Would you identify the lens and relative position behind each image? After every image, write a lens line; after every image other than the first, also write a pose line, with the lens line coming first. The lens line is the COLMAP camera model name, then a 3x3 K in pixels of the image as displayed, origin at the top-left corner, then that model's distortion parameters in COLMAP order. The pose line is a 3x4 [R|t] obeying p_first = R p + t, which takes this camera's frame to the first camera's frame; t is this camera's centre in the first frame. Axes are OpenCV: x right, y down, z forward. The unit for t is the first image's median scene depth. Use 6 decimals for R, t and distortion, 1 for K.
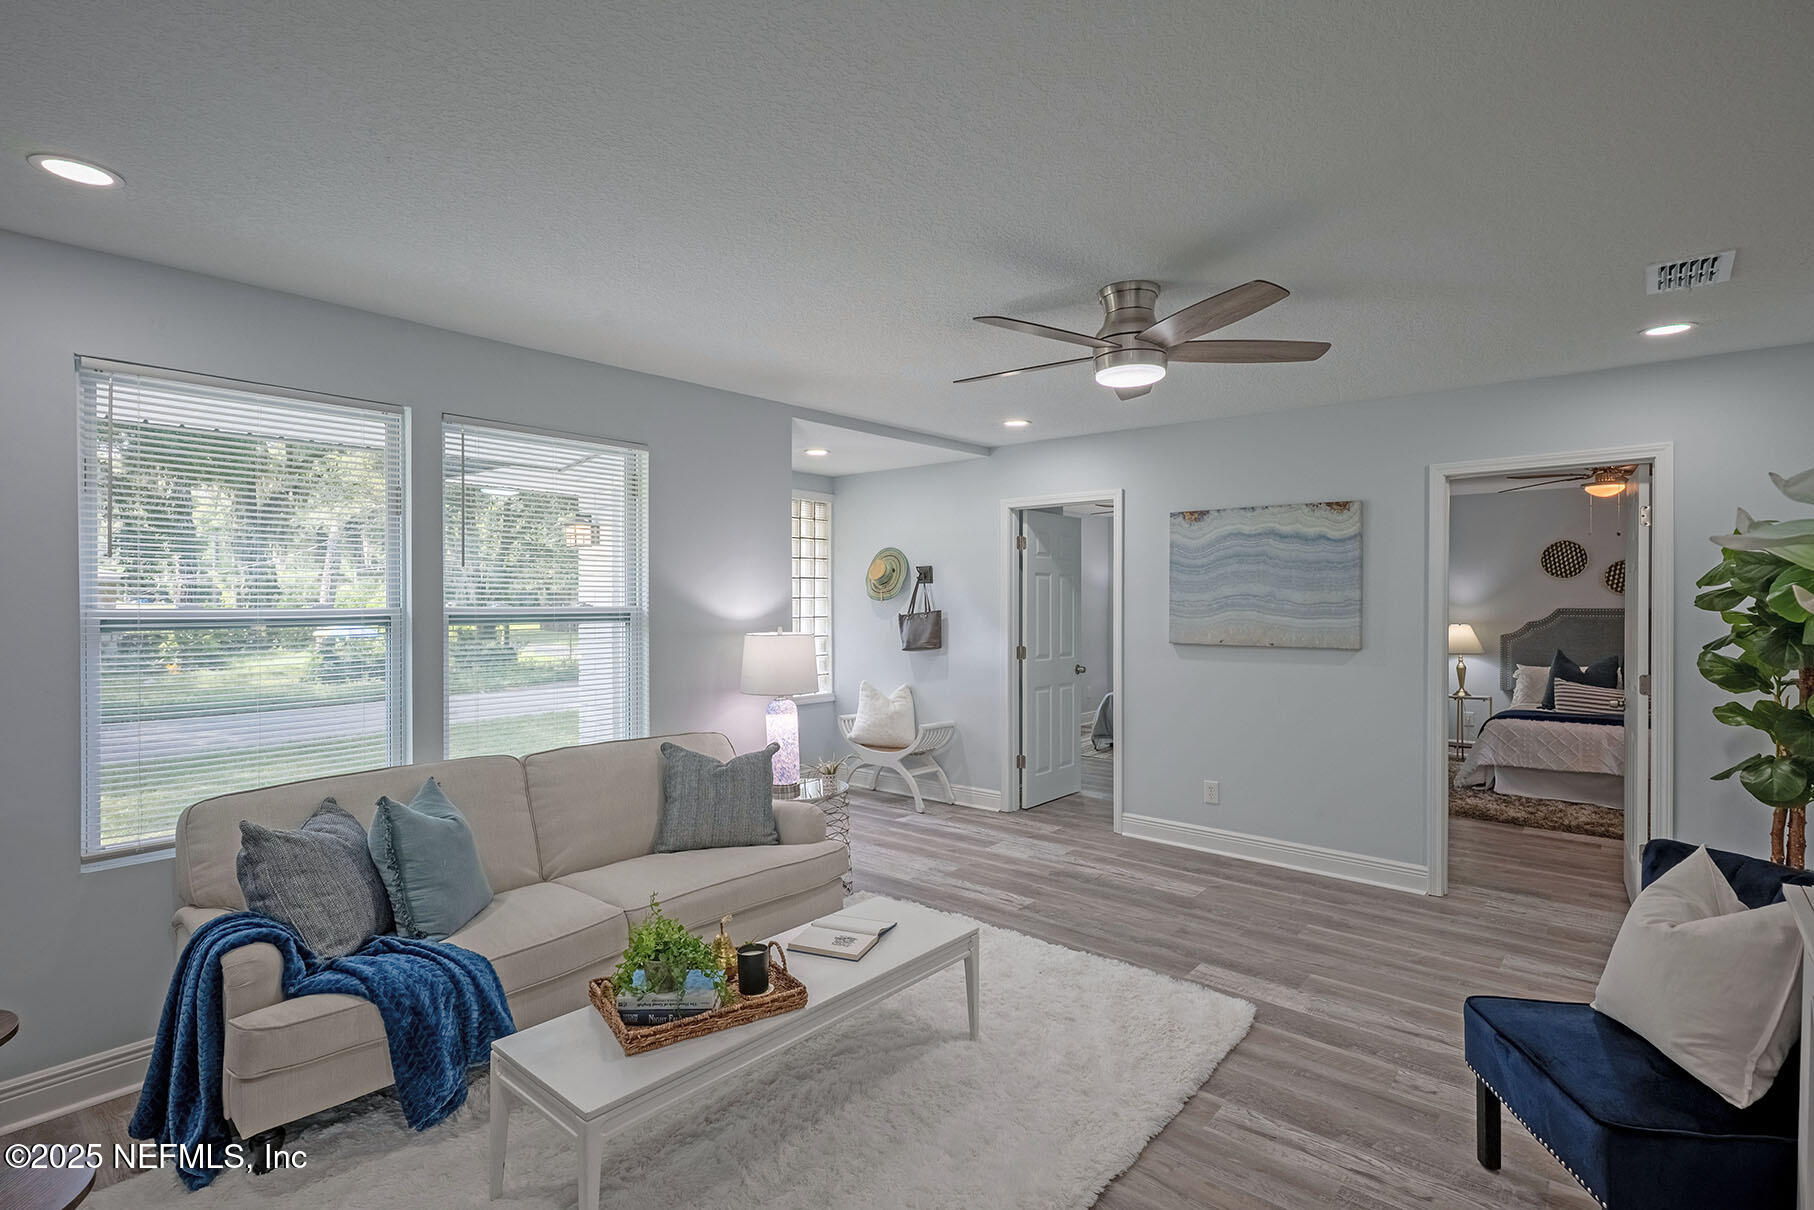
lens RADIAL K [[872.2, 0, 902.0], [0, 872.2, 602.2], [0, 0, 1]] dist [-0.002019, 0.000641]
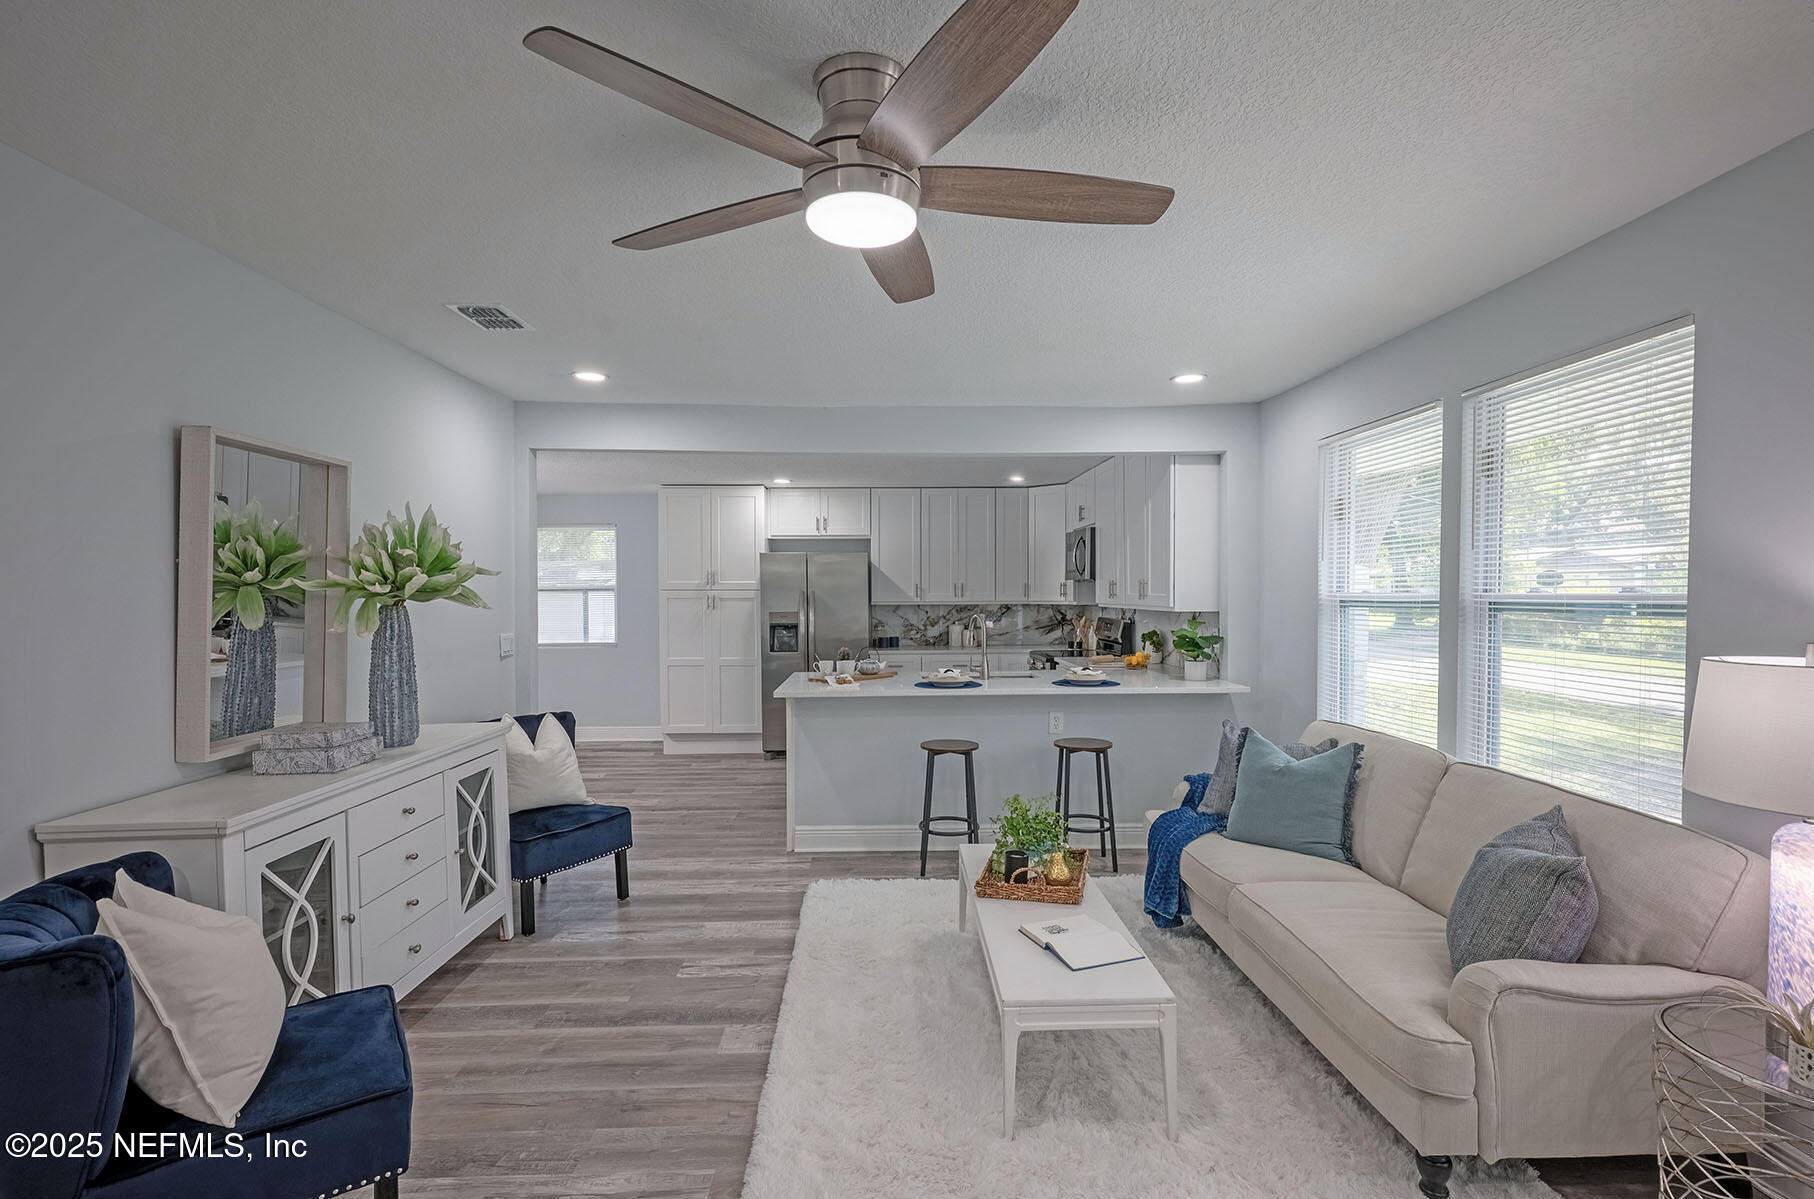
lens RADIAL K [[851.9, 0, 907.0], [0, 851.9, 599.5], [0, 0, 1]] dist [-0.000782, -0.000090]
pose [[-0.734636, 0.009674, -0.678393, 0.415173], [0.003070, 0.999936, 0.010935, 0.000534], [0.678455, 0.005950, -0.734618, 0.930382]]
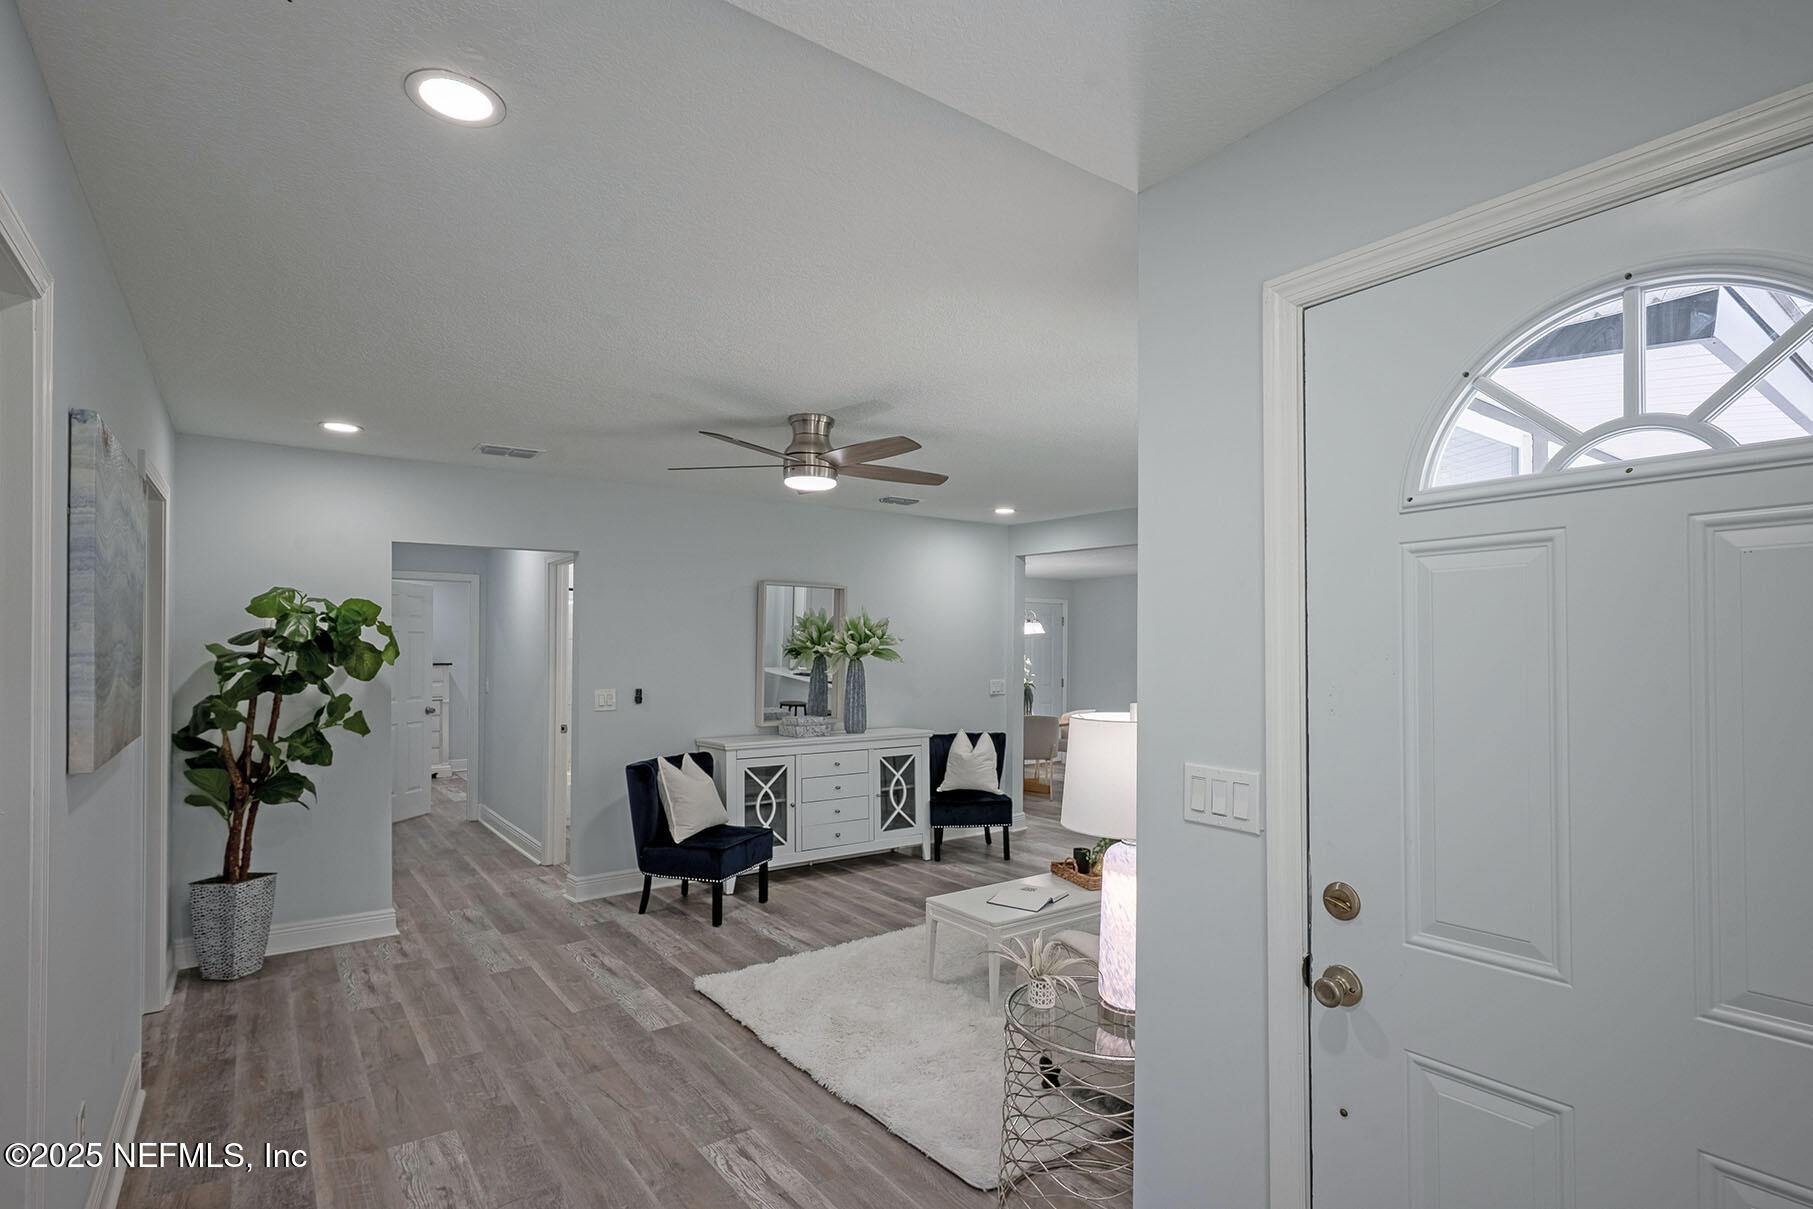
lens RADIAL K [[851.9, 0, 906.5], [0, 851.9, 641.2], [0, 0, 1]] dist [-0.000377, 0.000026]
pose [[-0.974579, 0.002821, 0.224028, -0.108461], [0.000568, 0.999949, -0.010120, -0.003905], [-0.224045, -0.009736, -0.974530, 1.400940]]
